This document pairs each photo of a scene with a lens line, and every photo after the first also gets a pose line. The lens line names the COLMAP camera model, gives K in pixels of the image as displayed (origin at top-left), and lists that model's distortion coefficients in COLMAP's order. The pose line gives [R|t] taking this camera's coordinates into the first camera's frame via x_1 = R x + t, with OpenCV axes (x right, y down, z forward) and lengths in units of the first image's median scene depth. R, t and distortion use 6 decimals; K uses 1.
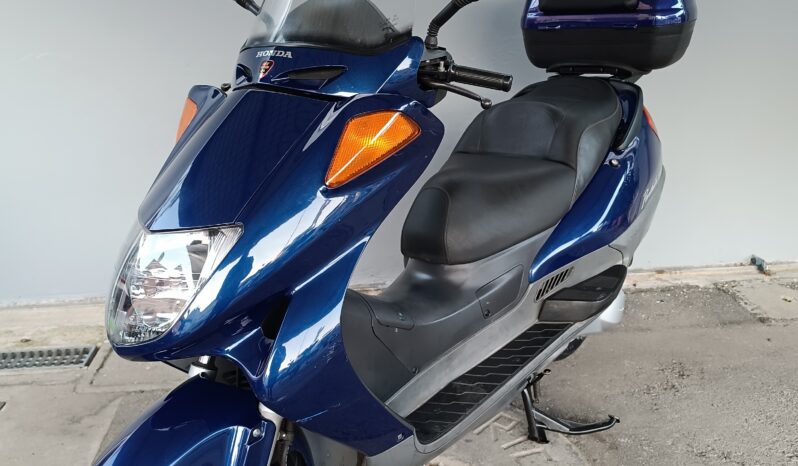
lens RADIAL K [[735.3, 0, 396.9], [0, 735.3, 237.5], [0, 0, 1]] dist [-0.002457, 0.000000]
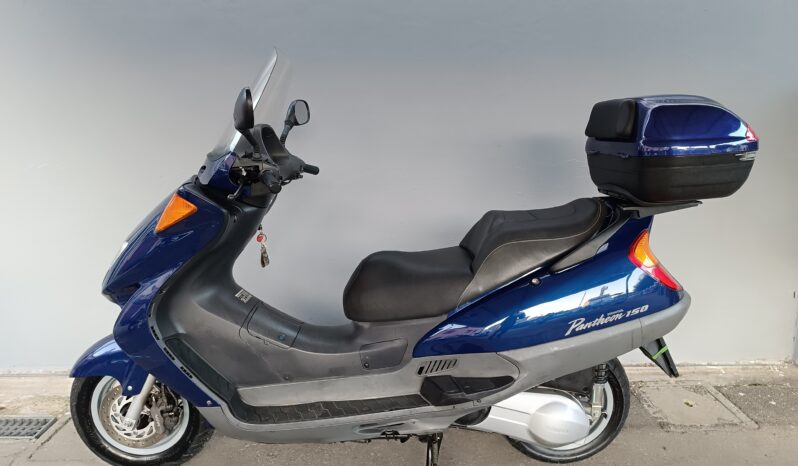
lens RADIAL K [[546.7, 0, 398.0], [0, 546.7, 234.0], [0, 0, 1]] dist [0.003579, -0.013093]
pose [[0.997222, 0.031910, -0.067312, 0.150496], [-0.039918, 0.991825, -0.121198, -0.047685], [0.062895, 0.123548, 0.990343, 0.148253]]
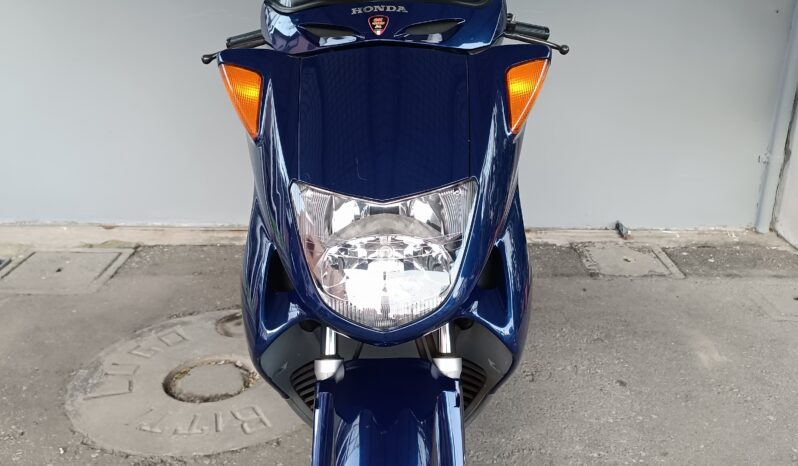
lens RADIAL K [[735.3, 0, 395.1], [0, 735.3, 225.7], [0, 0, 1]] dist [-0.002457, 0.000000]
pose [[0.995148, 0.058955, -0.078764, 0.267410], [-0.057970, 0.998210, 0.014739, 0.037325], [0.079492, -0.010102, 0.996784, -0.112824]]
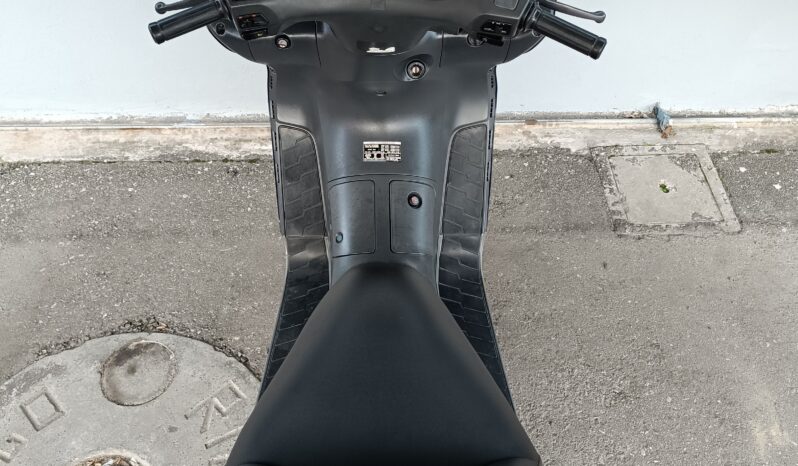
lens RADIAL K [[735.3, 0, 406.5], [0, 735.3, 234.2], [0, 0, 1]] dist [-0.002457, 0.000000]
pose [[0.998165, 0.058905, -0.014018, 0.259501], [-0.044085, 0.865702, 0.498615, -0.256094], [0.041506, -0.497082, 0.866710, 0.262877]]
